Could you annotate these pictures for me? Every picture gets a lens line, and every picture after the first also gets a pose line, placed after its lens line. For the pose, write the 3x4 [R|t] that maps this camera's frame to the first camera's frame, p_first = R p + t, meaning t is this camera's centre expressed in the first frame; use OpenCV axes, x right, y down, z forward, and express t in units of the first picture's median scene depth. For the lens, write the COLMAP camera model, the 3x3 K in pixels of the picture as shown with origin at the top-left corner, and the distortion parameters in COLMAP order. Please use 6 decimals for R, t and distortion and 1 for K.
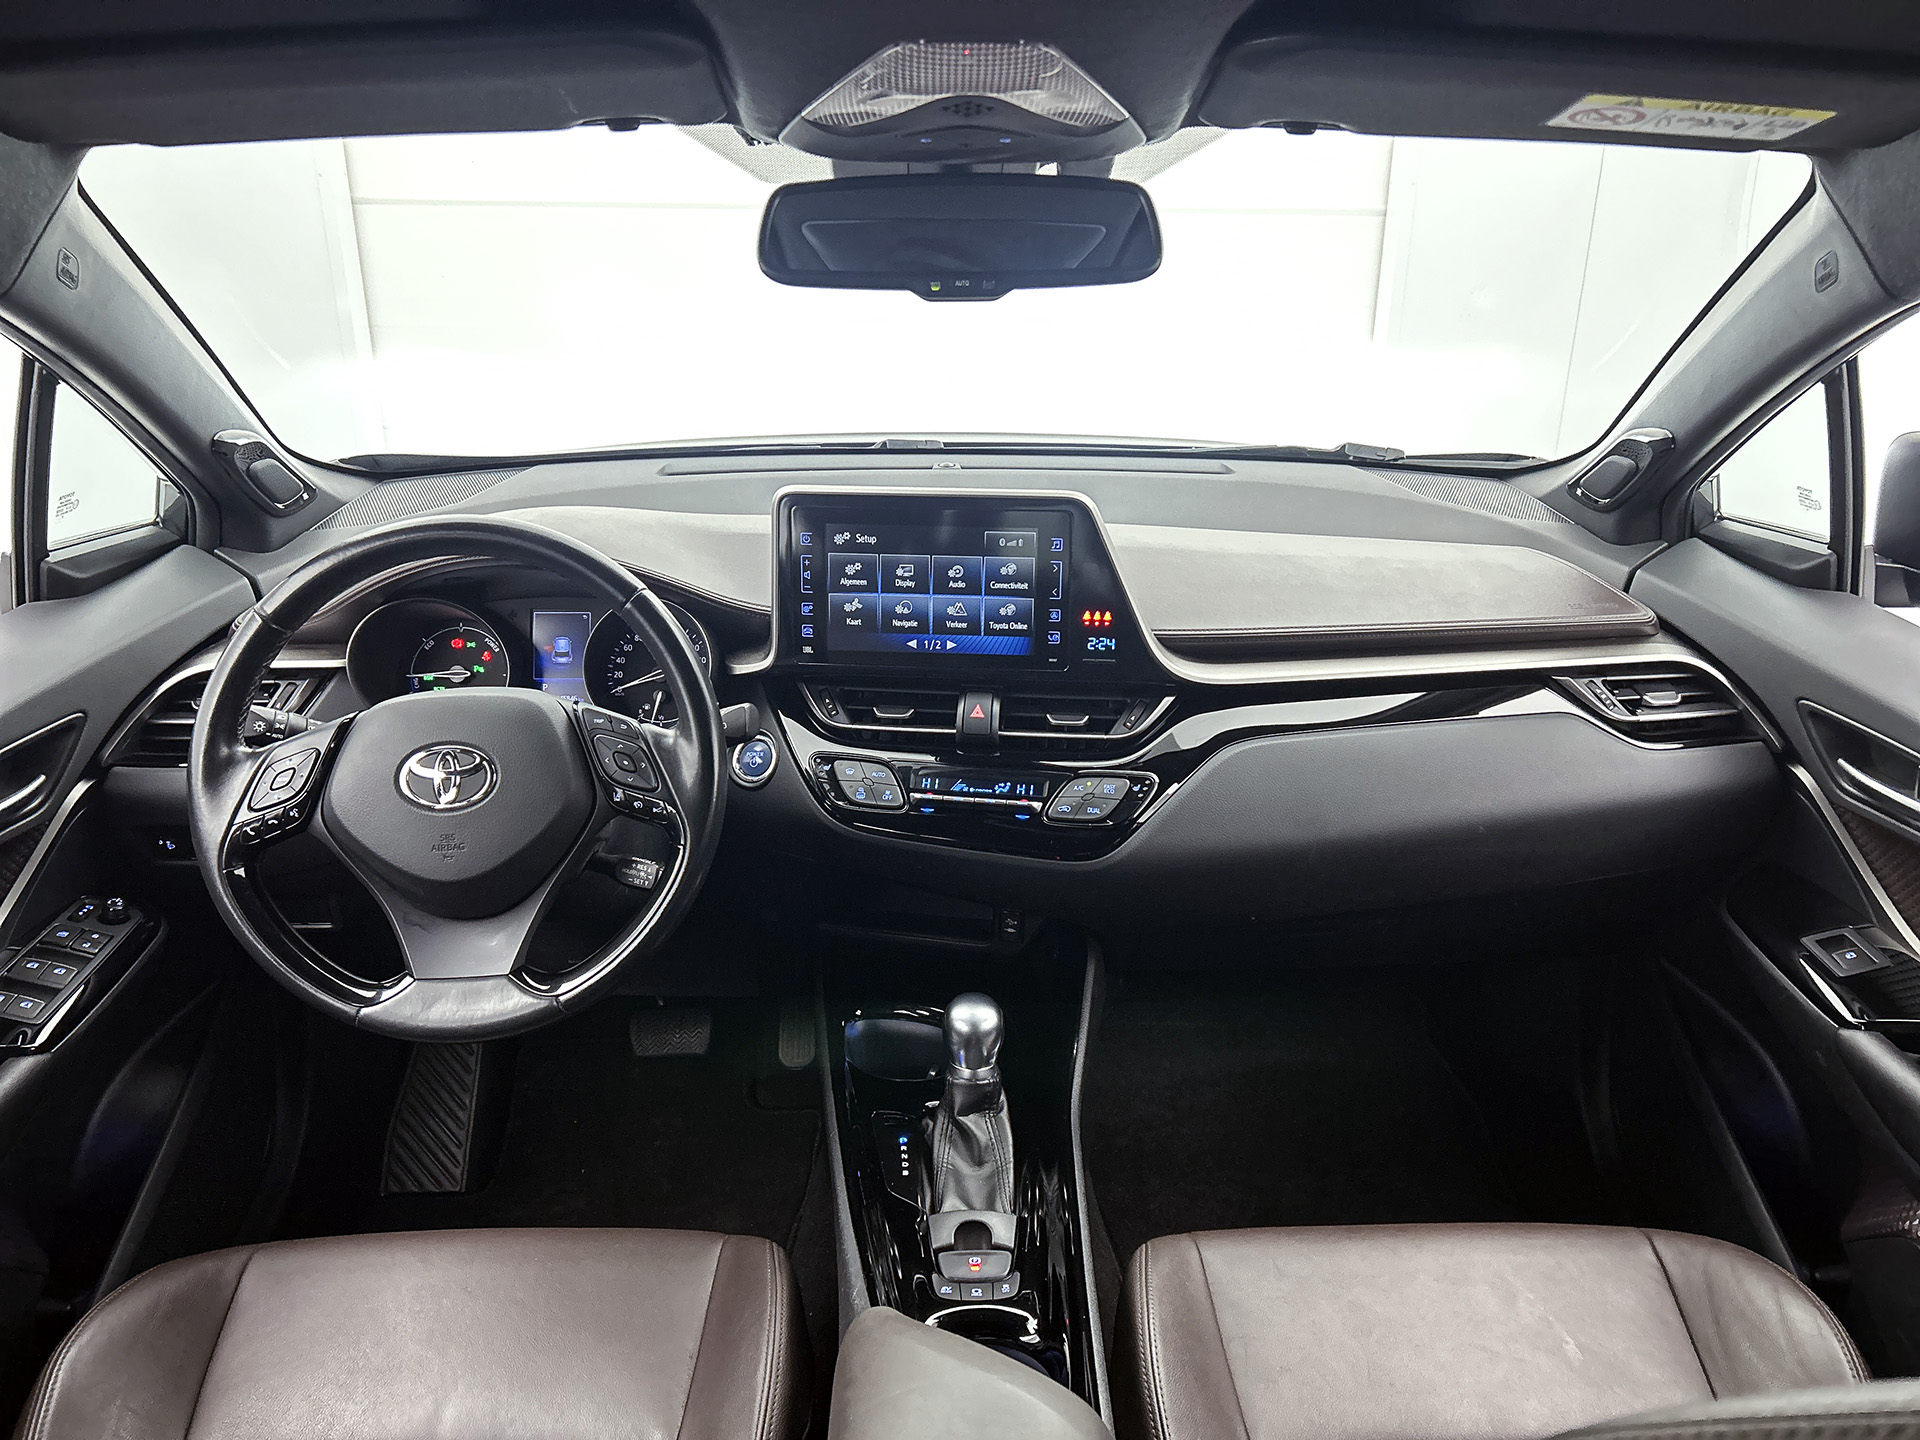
lens RADIAL K [[1422.7, 0, 963.6], [0, 1422.7, 727.2], [0, 0, 1]] dist [0.064641, -0.027001]
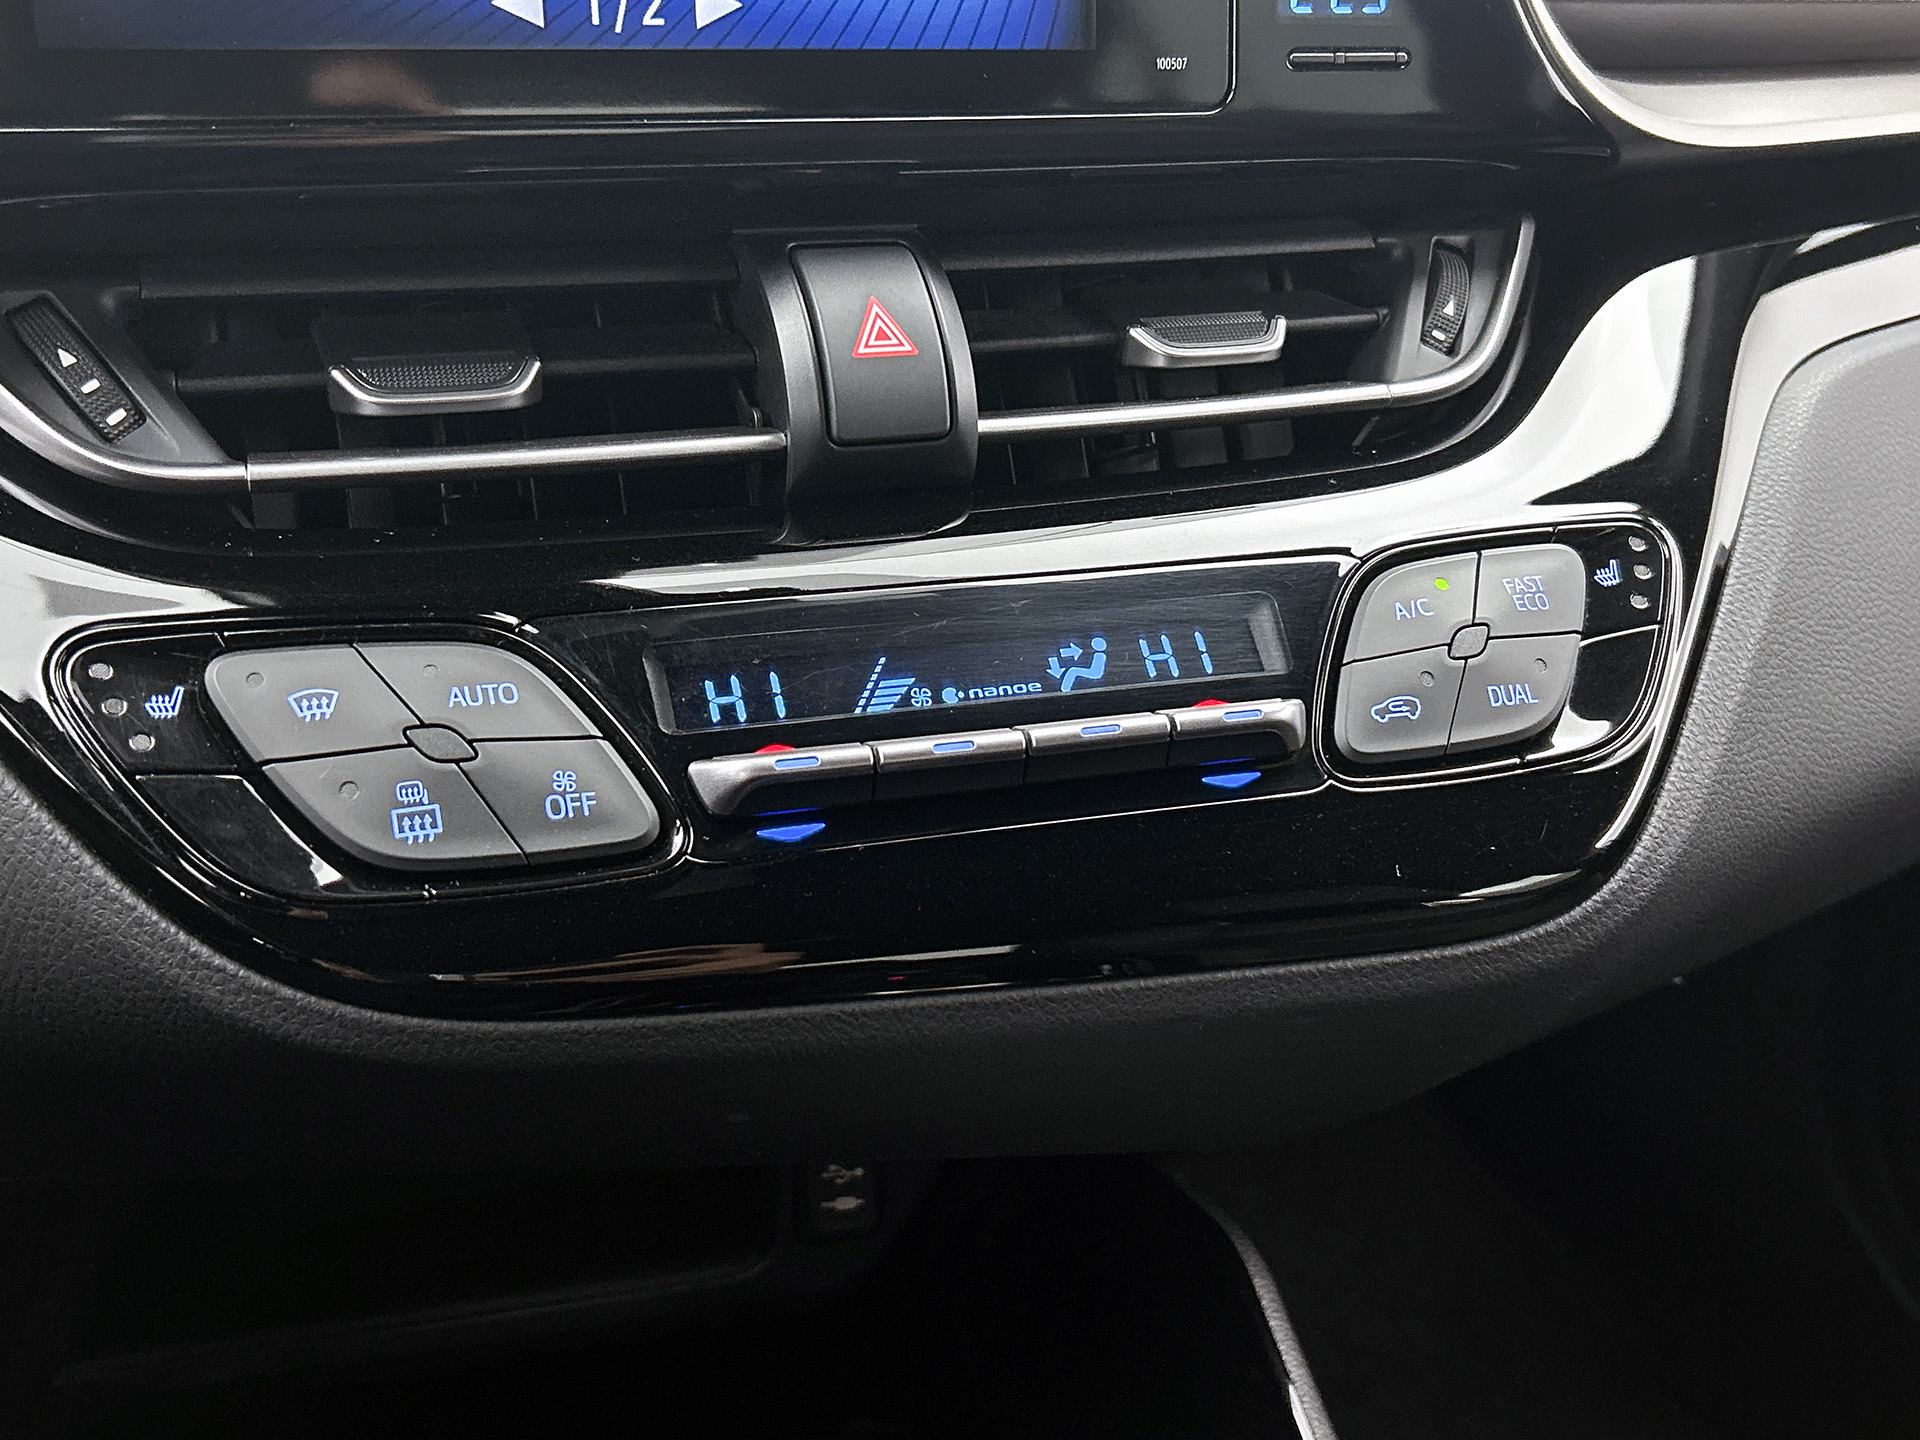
lens RADIAL K [[2013.1, 0, 963.7], [0, 2013.1, 698.5], [0, 0, 1]] dist [0.046602, 0.000000]
pose [[0.881622, -0.156027, 0.445418, -0.121535], [0.137529, 0.987746, 0.073787, 0.022881], [-0.451473, -0.003795, 0.892277, 0.732365]]
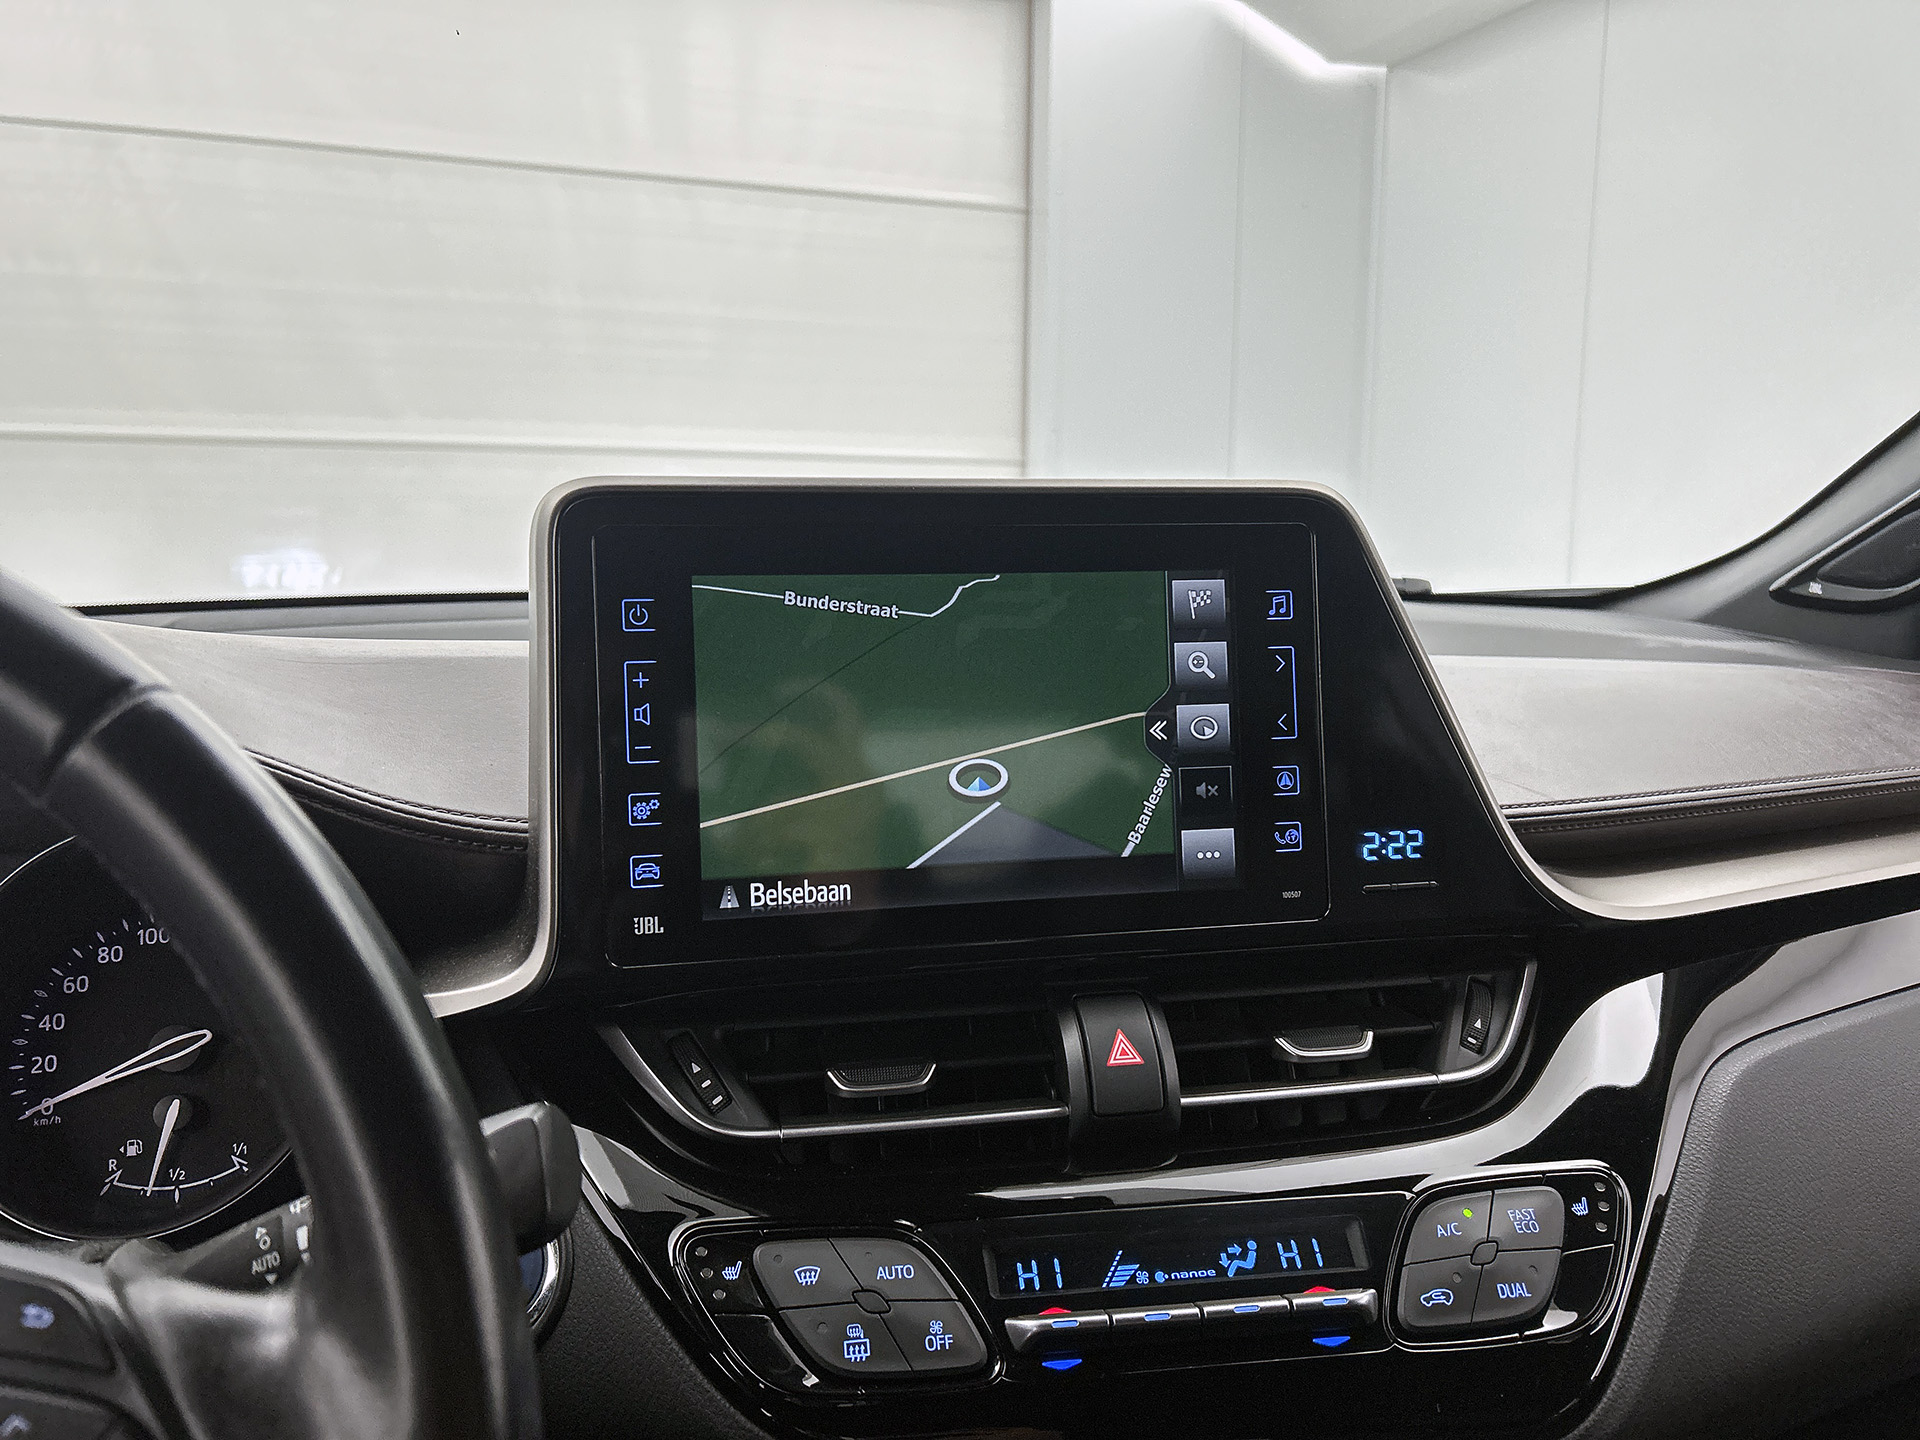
lens RADIAL K [[1483.3, 0, 970.5], [0, 1483.3, 708.5], [0, 0, 1]] dist [0.041395, -0.055902]
pose [[0.954657, -0.045552, 0.294203, -0.140542], [0.112781, 0.969905, -0.215790, -0.018280], [-0.275519, 0.239186, 0.931063, 0.628717]]
